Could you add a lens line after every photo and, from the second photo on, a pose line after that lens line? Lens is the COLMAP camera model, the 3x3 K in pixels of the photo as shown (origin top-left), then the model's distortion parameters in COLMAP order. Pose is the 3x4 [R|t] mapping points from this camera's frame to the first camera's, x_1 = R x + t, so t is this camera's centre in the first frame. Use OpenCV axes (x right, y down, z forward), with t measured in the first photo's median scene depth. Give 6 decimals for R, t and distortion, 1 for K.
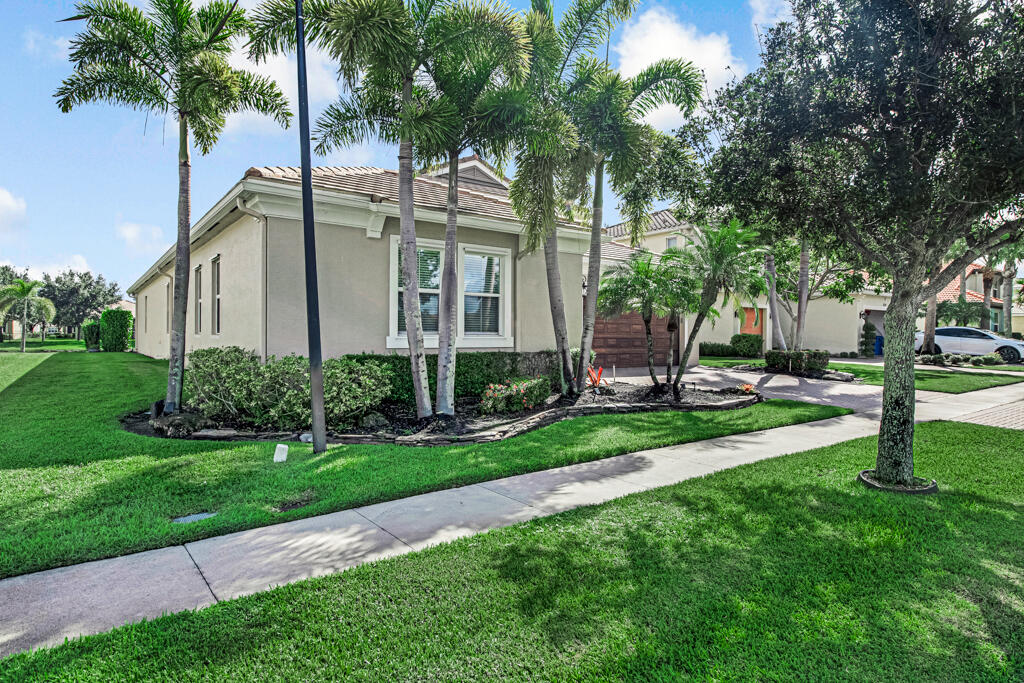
lens RADIAL K [[571.1, 0, 512.0], [0, 571.1, 338.7], [0, 0, 1]] dist [0.000012, 0.000006]
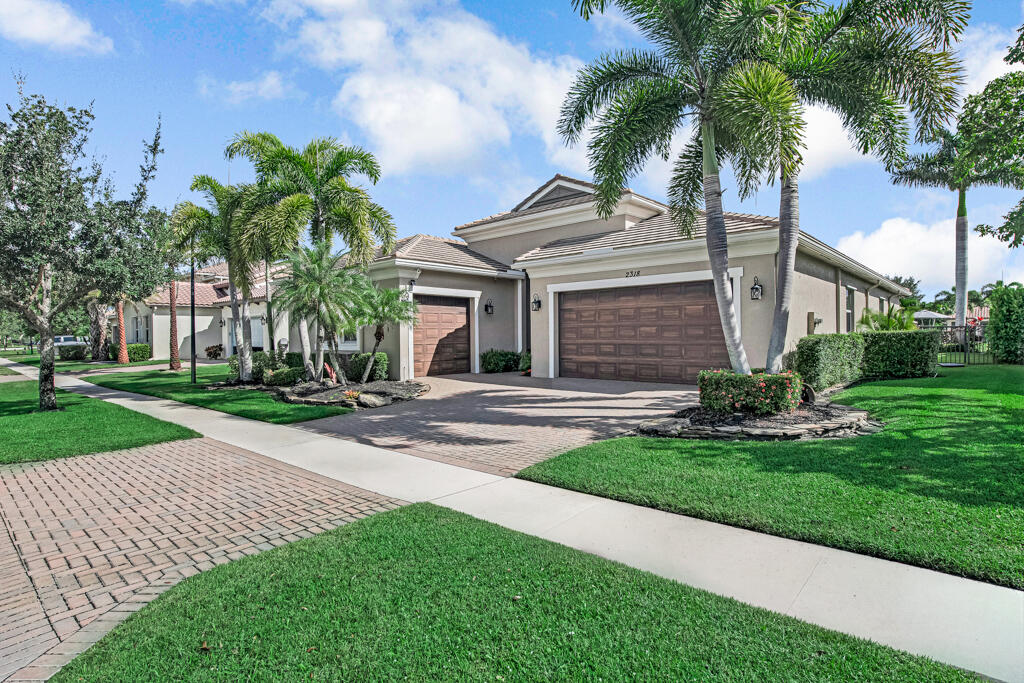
lens RADIAL K [[531.3, 0, 511.5], [0, 531.3, 342.8], [0, 0, 1]] dist [-0.002146, -0.000049]
pose [[0.177953, 0.001225, -0.984038, 0.915027], [-0.001446, 0.999998, 0.000983, -0.003199], [0.984038, 0.001247, 0.177955, 0.730700]]
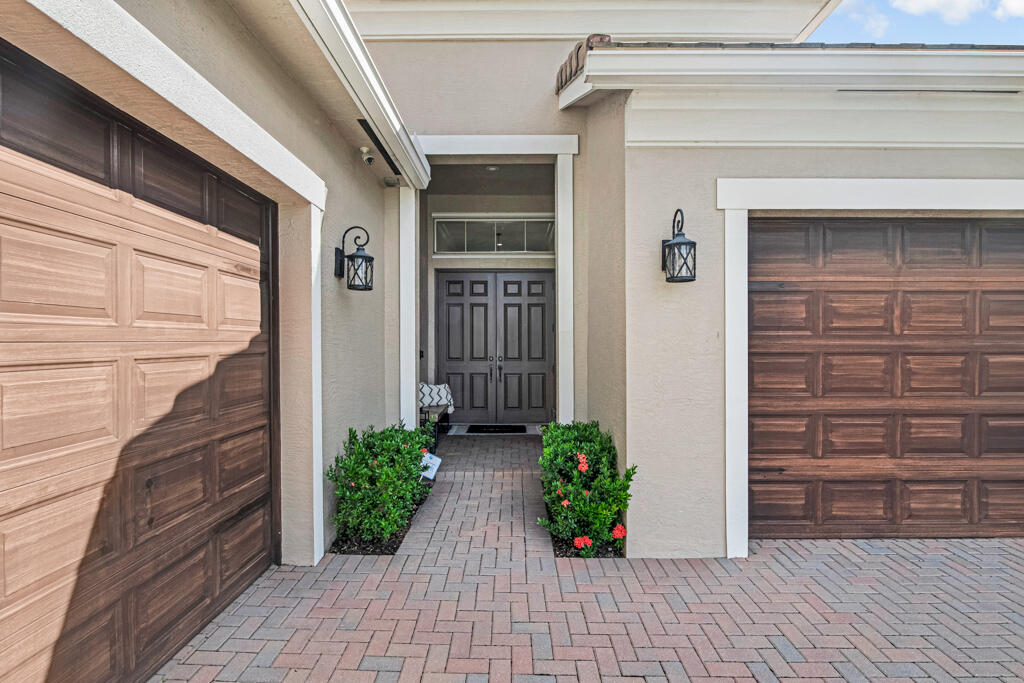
lens RADIAL K [[503.0, 0, 511.6], [0, 503.0, 342.8], [0, 0, 1]] dist [0.002025, 0.000239]
pose [[0.793946, -0.007600, -0.607941, 0.163693], [0.002694, 0.999956, -0.008983, -0.028813], [0.607983, 0.005494, 0.793931, 0.732386]]
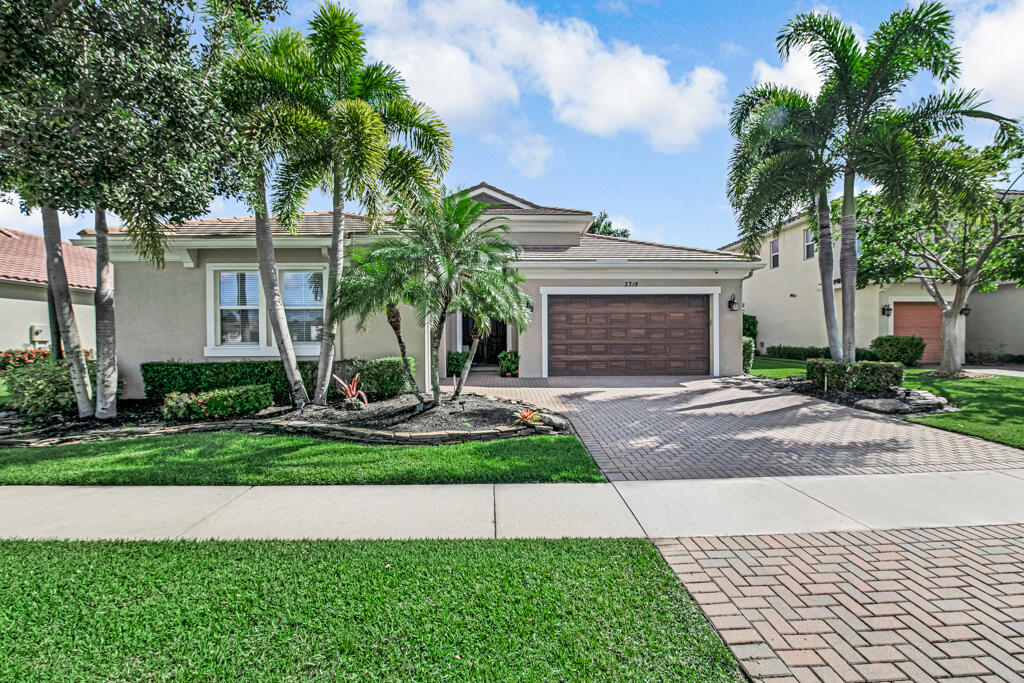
lens RADIAL K [[410.4, 0, 517.5], [0, 410.4, 340.2], [0, 0, 1]] dist [0.000482, -0.000012]
pose [[0.802100, -0.009215, -0.597119, 0.473842], [0.006296, 0.999956, -0.006974, -0.003301], [0.597157, 0.001834, 0.802122, 0.382451]]
